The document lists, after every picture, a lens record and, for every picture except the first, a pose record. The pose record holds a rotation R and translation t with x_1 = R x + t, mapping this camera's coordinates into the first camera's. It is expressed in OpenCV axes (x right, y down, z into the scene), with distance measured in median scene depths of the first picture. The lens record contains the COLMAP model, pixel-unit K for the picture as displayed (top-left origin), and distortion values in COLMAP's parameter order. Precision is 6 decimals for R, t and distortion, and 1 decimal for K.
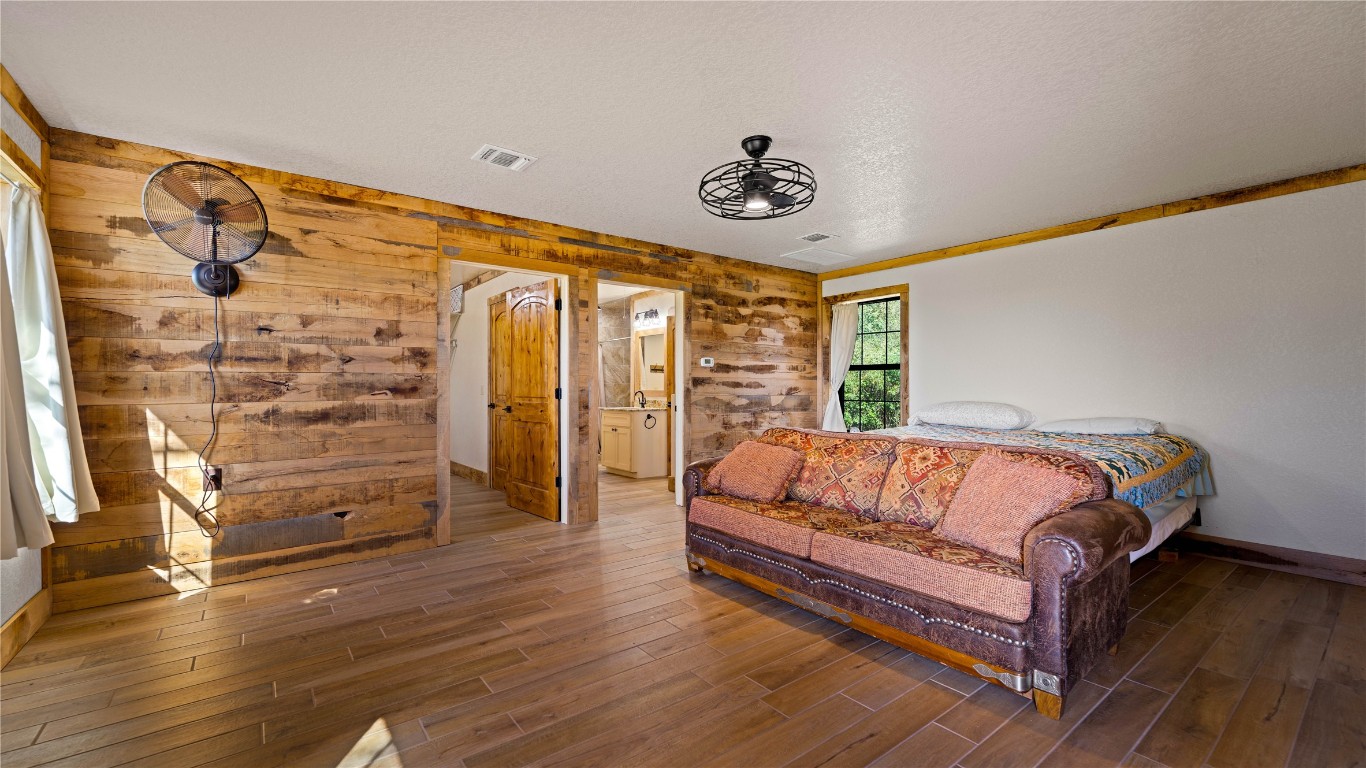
lens RADIAL K [[570.3, 0, 678.9], [0, 570.3, 385.1], [0, 0, 1]] dist [0.002278, -0.002617]
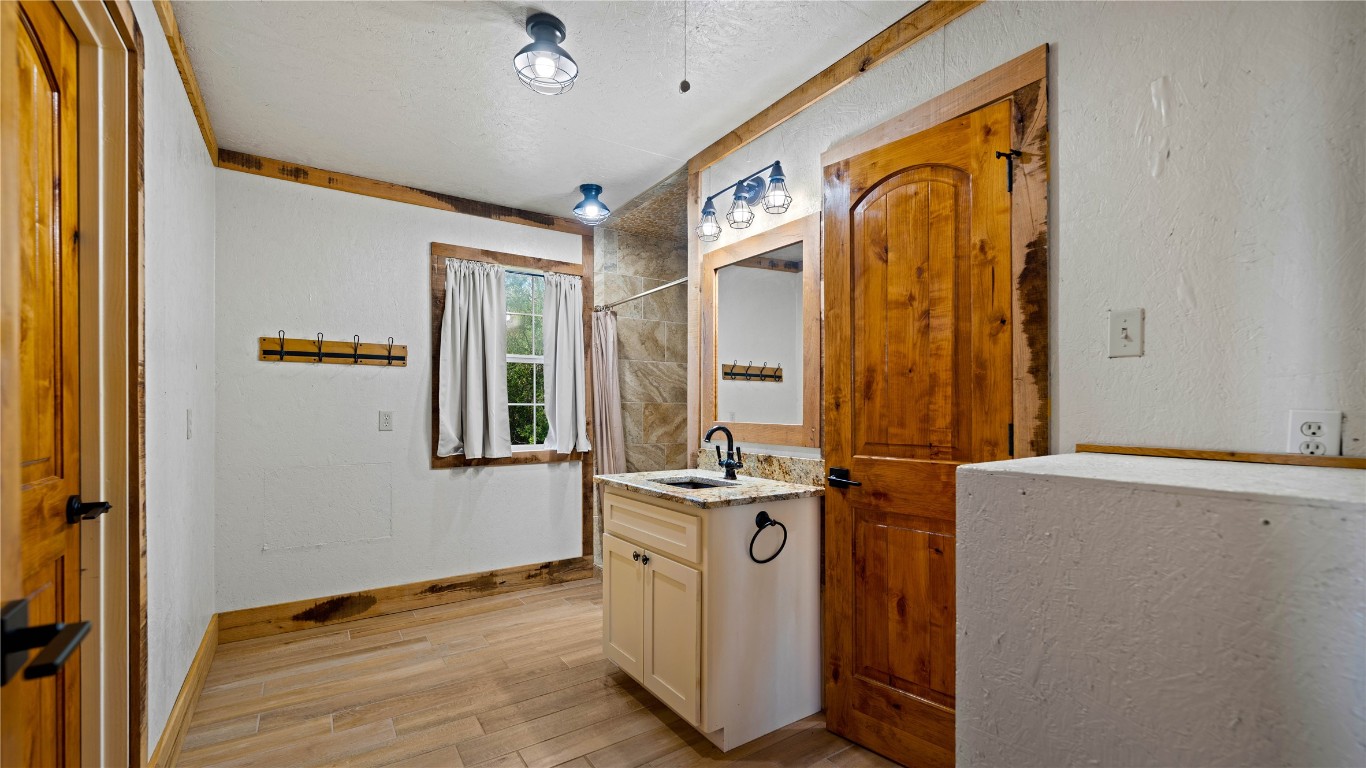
lens RADIAL K [[570.3, 0, 679.9], [0, 570.3, 409.3], [0, 0, 1]] dist [0.002278, -0.002617]
pose [[0.998180, 0.001129, -0.060294, -0.070631], [-0.000606, 0.999962, 0.008695, -0.001757], [0.060302, -0.008642, 0.998143, 0.663310]]
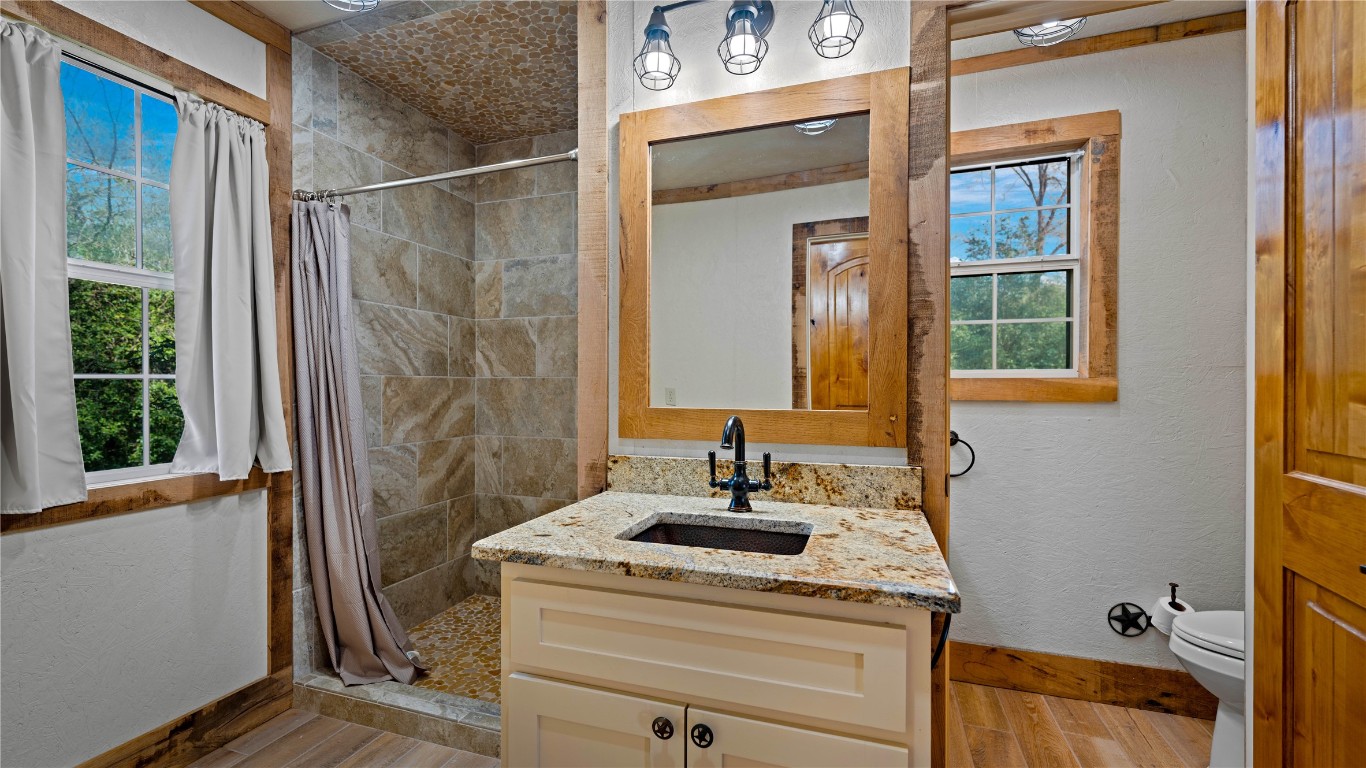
lens RADIAL K [[570.3, 0, 689.5], [0, 570.3, 388.5], [0, 0, 1]] dist [0.002278, -0.002617]
pose [[0.829238, -0.003427, 0.558885, -0.172904], [-0.003123, 0.999937, 0.010766, -0.000123], [-0.558886, -0.010673, 0.829176, 0.841665]]
